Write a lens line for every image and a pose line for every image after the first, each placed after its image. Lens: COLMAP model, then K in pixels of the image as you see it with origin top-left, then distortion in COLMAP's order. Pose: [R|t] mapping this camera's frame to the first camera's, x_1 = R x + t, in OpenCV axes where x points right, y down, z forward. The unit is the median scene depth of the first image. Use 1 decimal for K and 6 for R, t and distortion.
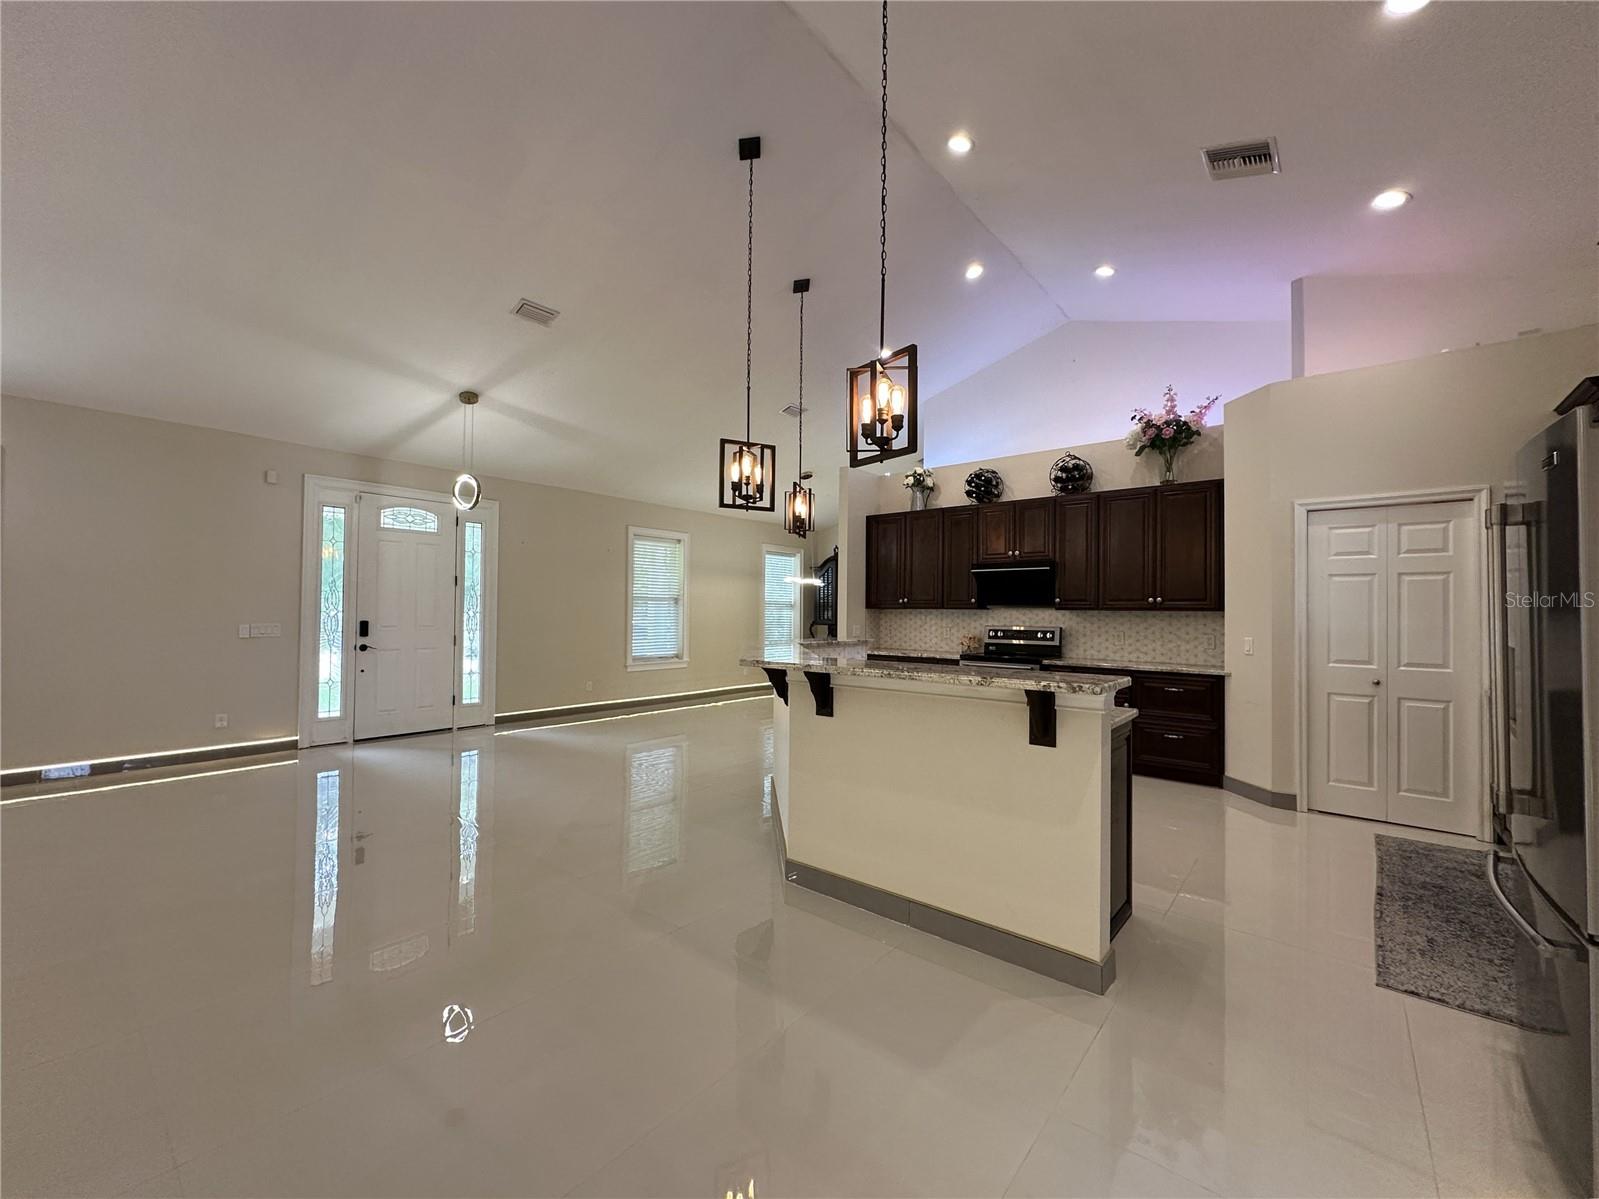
lens RADIAL K [[641.8, 0, 799.5], [0, 641.8, 600.2], [0, 0, 1]] dist [-0.001789, 0.000348]
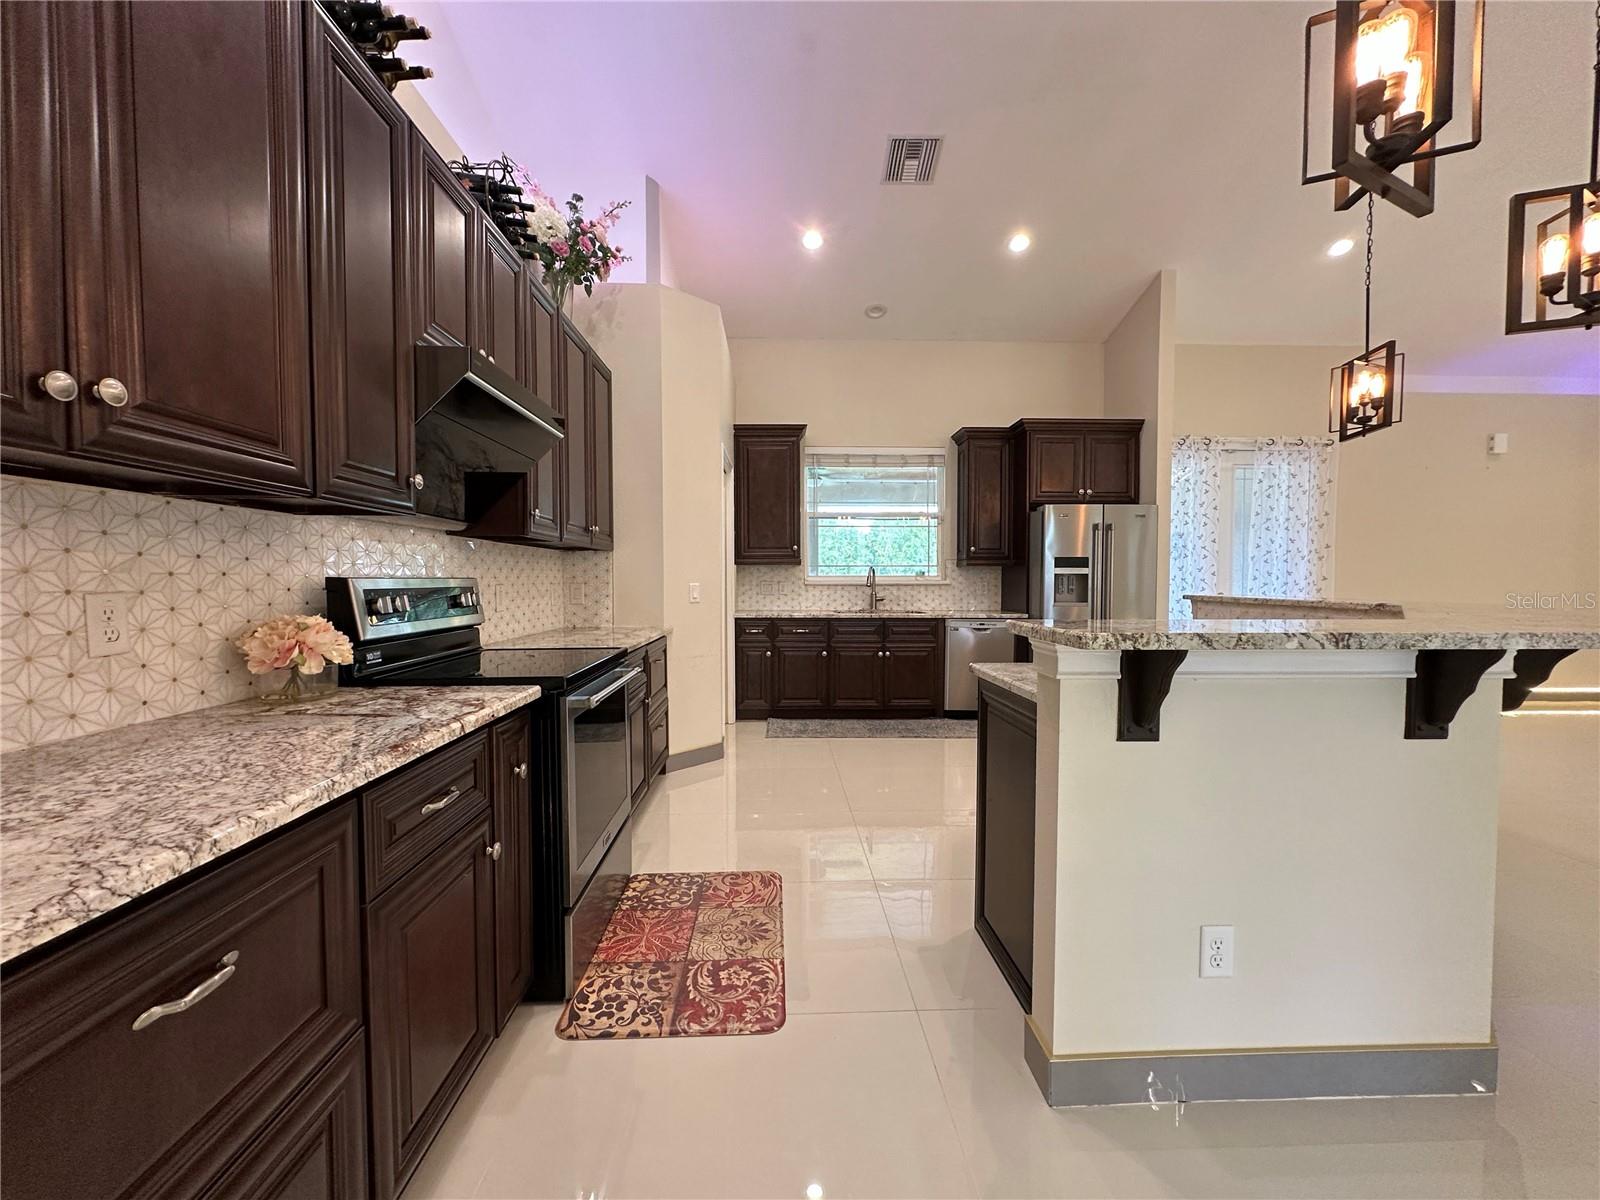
lens RADIAL K [[638.6, 0, 800.1], [0, 638.6, 601.0], [0, 0, 1]] dist [-0.002341, 0.000699]
pose [[-0.669140, -0.037074, 0.742211, -0.030030], [-0.021721, 0.999304, 0.030333, 0.041231], [-0.742819, 0.004176, -0.669479, 1.144254]]
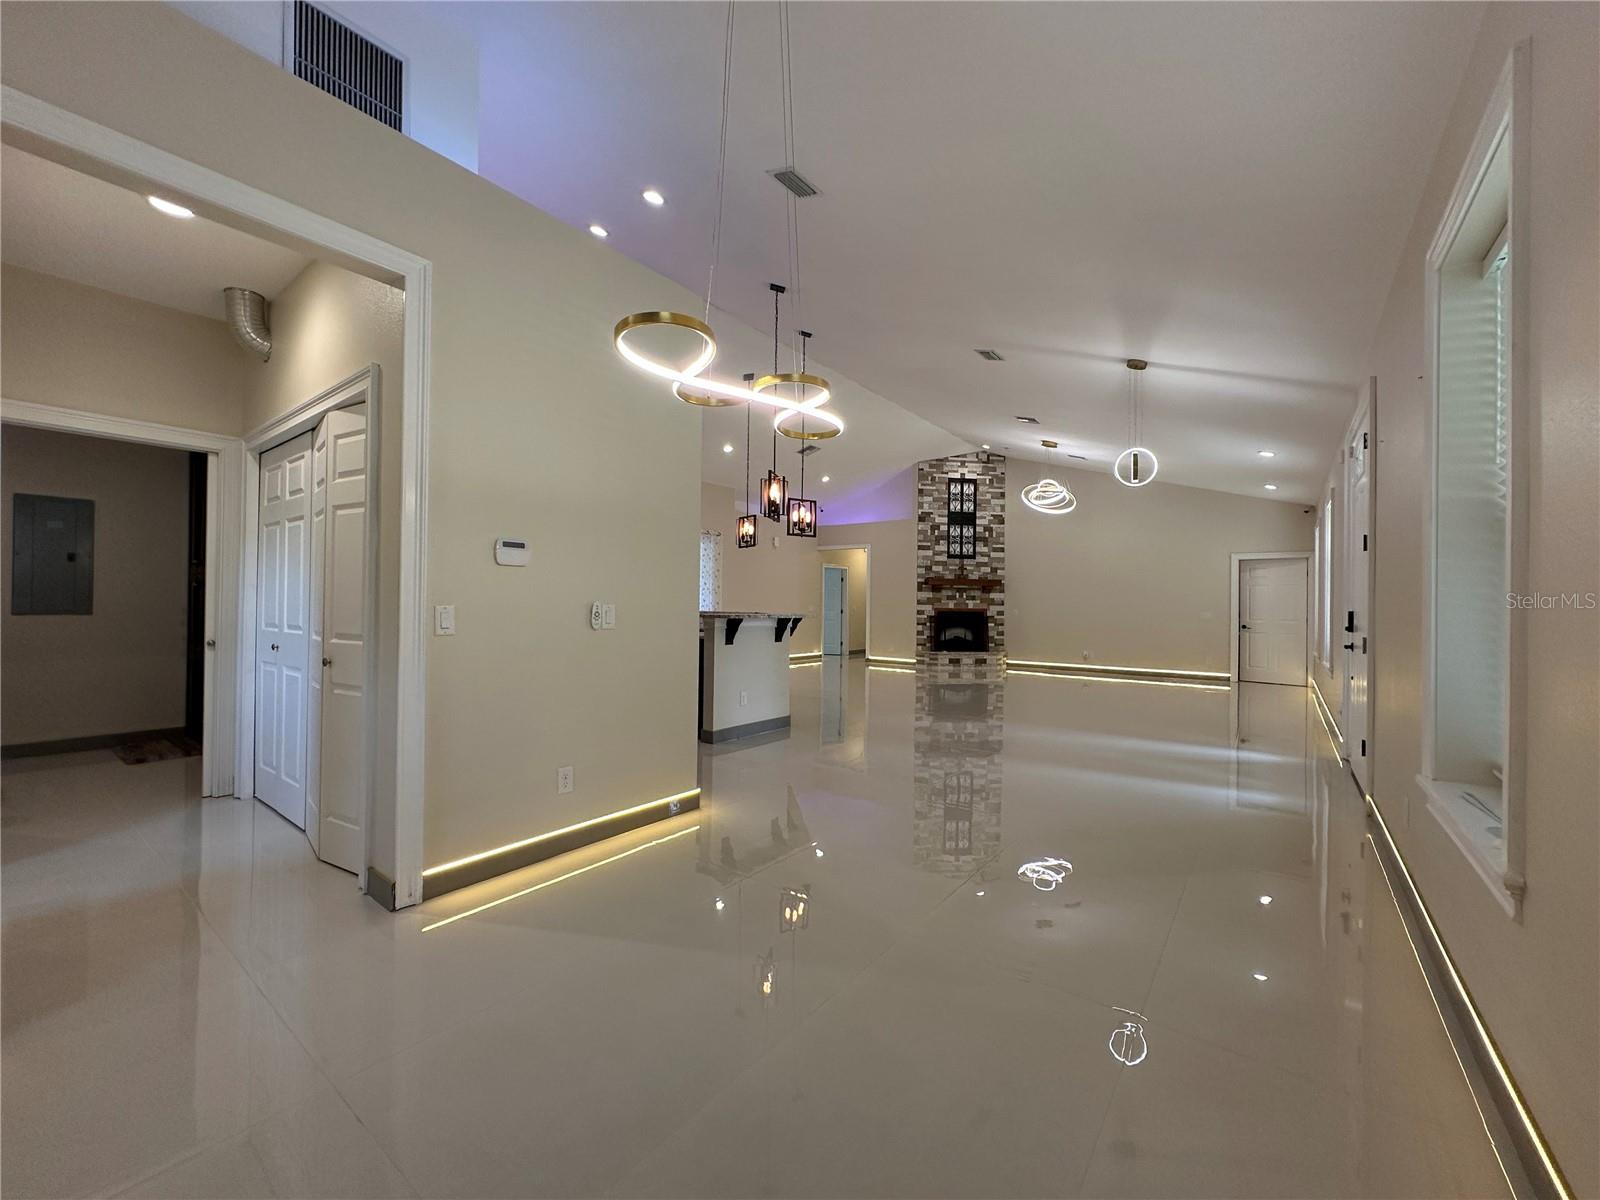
lens RADIAL K [[636.1, 0, 799.2], [0, 636.1, 600.7], [0, 0, 1]] dist [-0.002875, 0.000160]
pose [[-0.998676, -0.023807, -0.045611, 0.002917], [-0.022562, 0.999364, -0.027621, 0.057668], [0.046239, -0.026555, -0.998577, 1.806019]]
